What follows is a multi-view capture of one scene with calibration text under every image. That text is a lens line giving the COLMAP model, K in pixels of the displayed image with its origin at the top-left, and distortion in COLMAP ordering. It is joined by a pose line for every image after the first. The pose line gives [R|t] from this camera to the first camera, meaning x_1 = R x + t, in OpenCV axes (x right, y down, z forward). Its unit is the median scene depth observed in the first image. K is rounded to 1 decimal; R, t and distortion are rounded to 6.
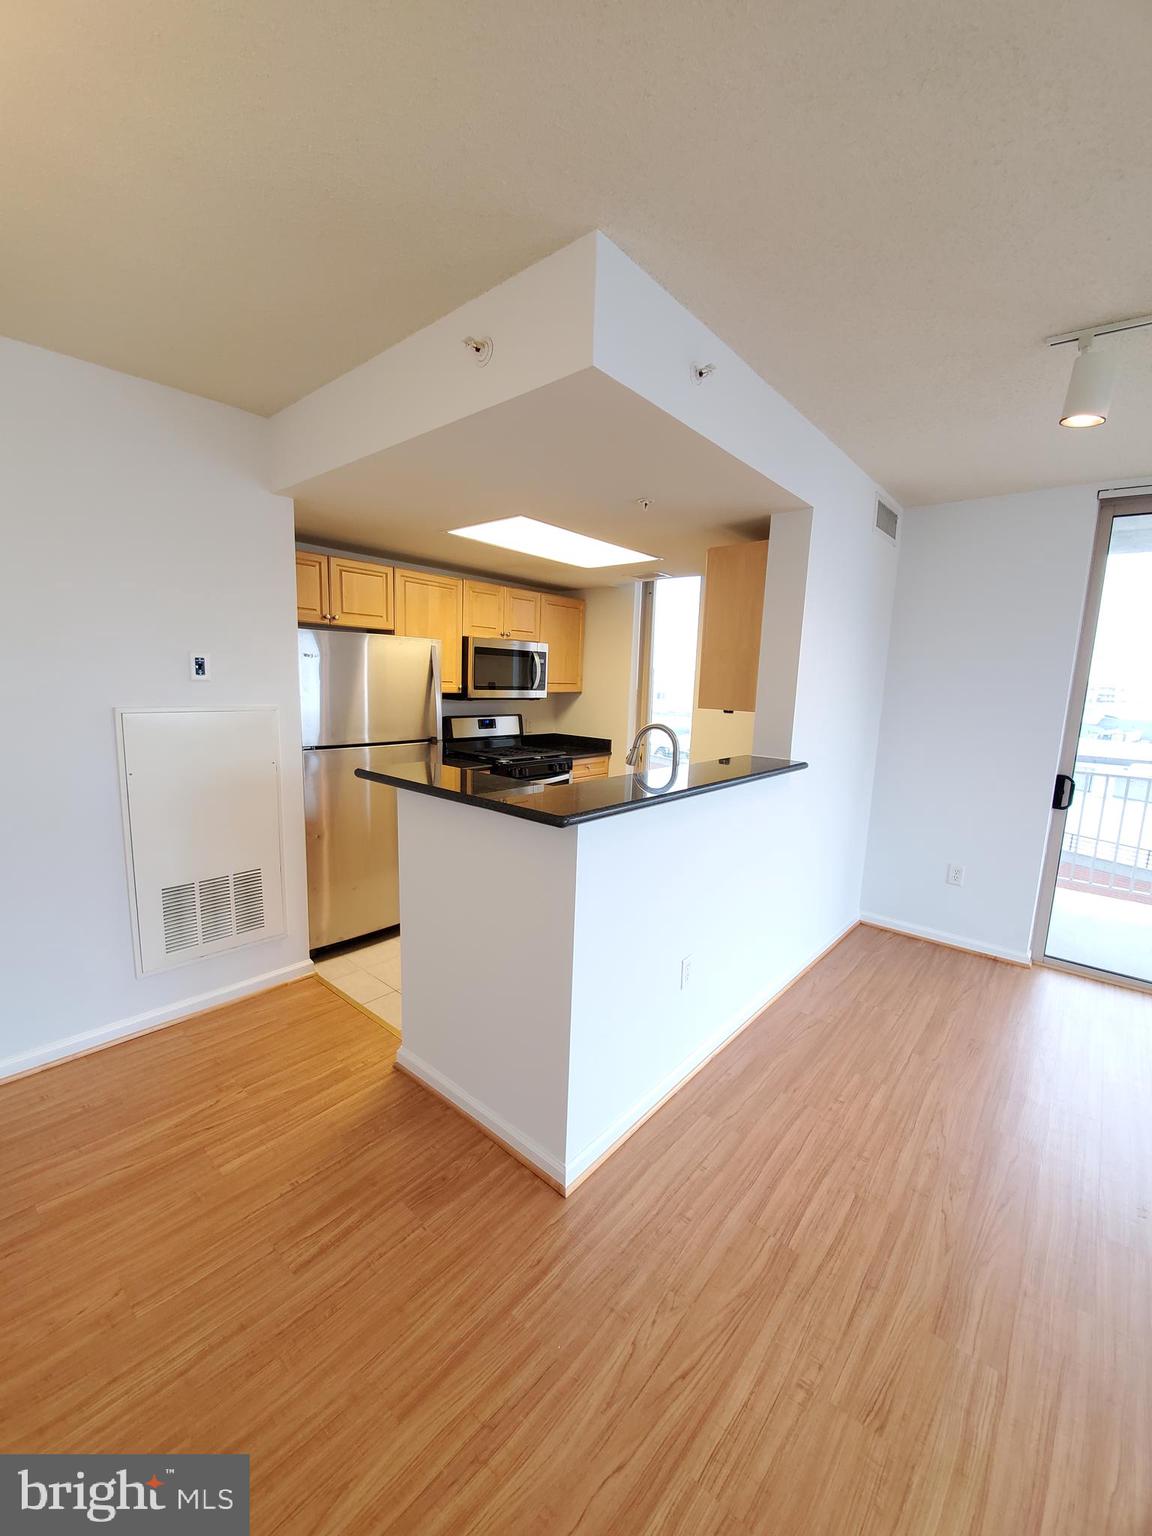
lens RADIAL K [[611.7, 0, 576.0], [0, 611.7, 768.0], [0, 0, 1]] dist [0.000765, -0.000051]
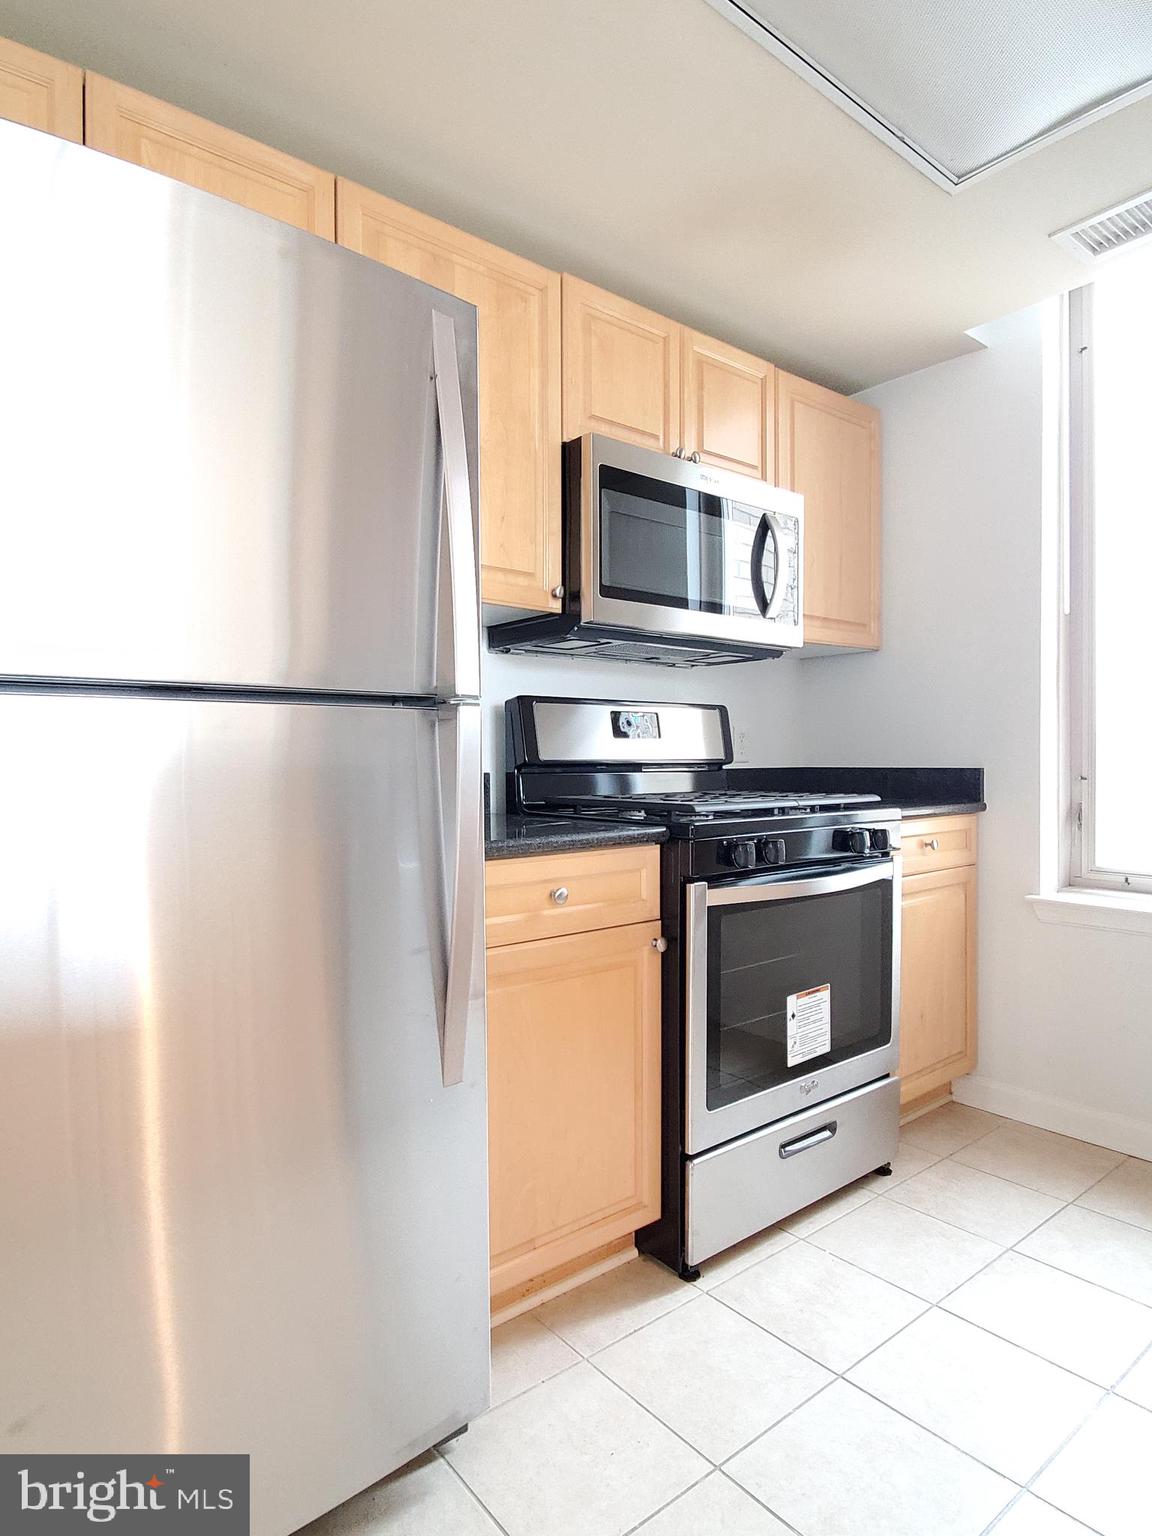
lens RADIAL K [[881.1, 0, 567.7], [0, 881.1, 769.4], [0, 0, 1]] dist [-0.002120, -0.001581]
pose [[0.984636, -0.033850, -0.171309, -0.107509], [0.011630, 0.991566, -0.129082, 0.019185], [0.174234, 0.125107, 0.976725, 0.560523]]
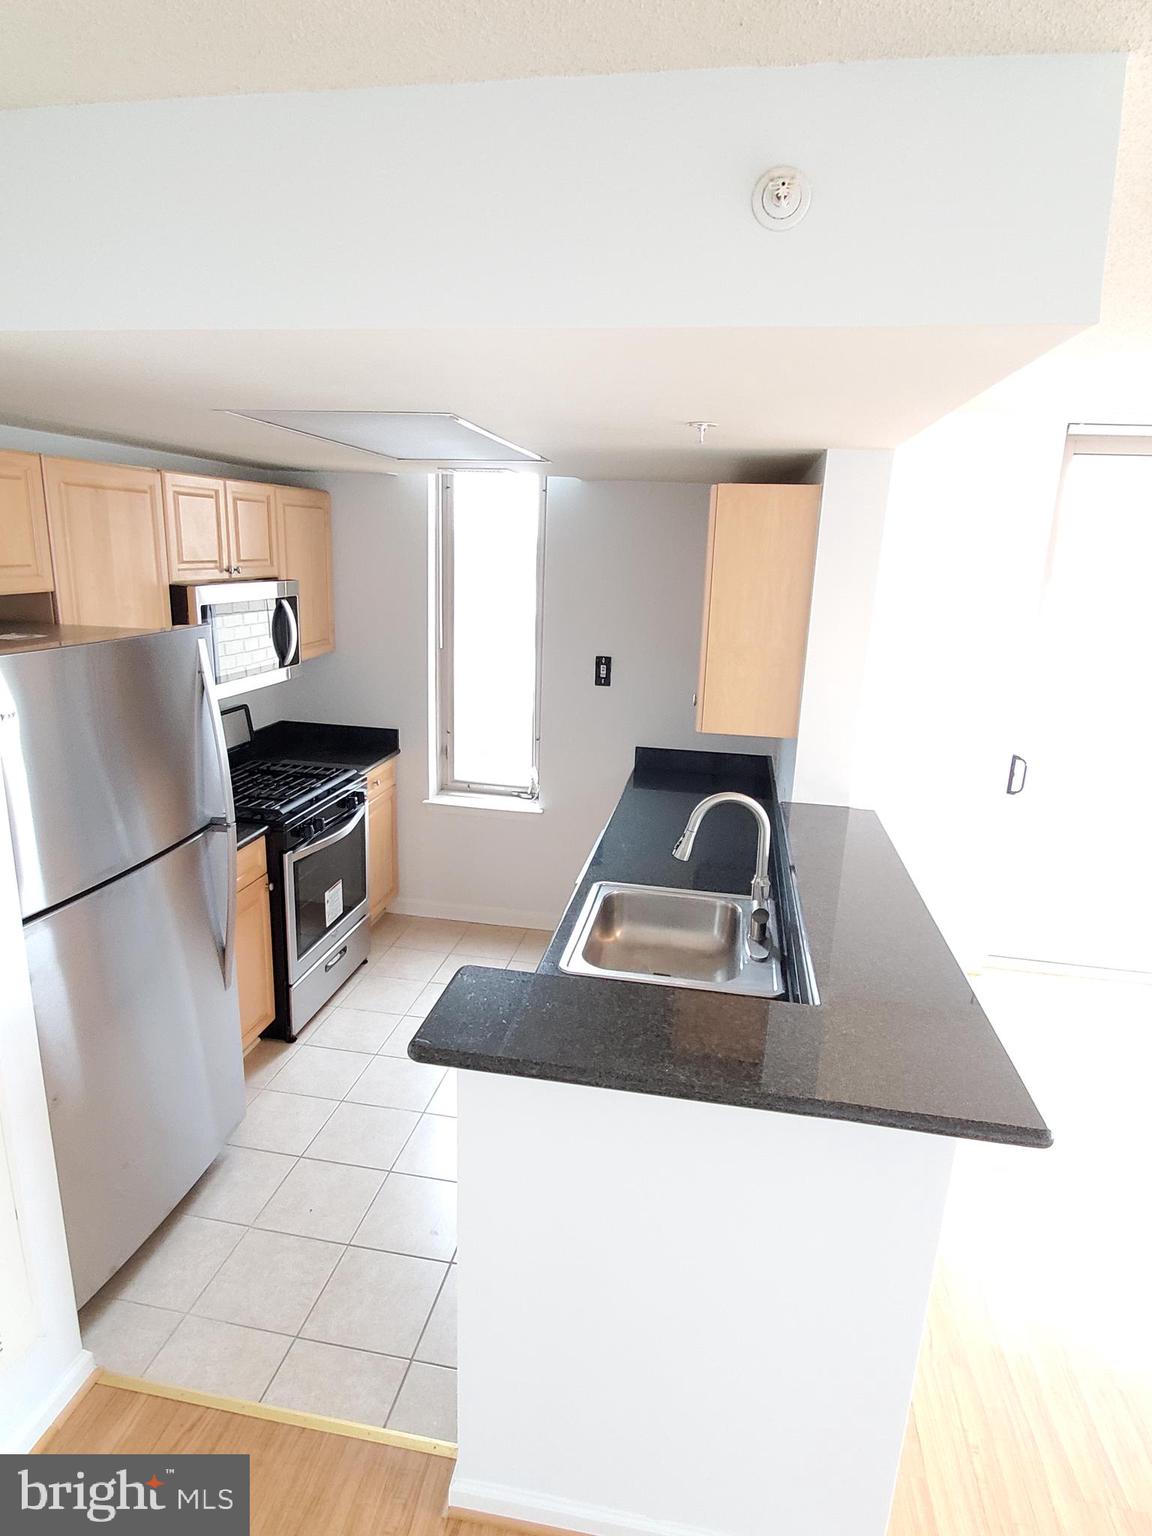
lens RADIAL K [[881.1, 0, 567.7], [0, 881.1, 769.4], [0, 0, 1]] dist [-0.002120, -0.001581]
pose [[0.858801, -0.130859, 0.495315, -0.282700], [0.067647, 0.987328, 0.143556, -0.146702], [-0.507824, -0.089779, 0.856770, 0.195393]]
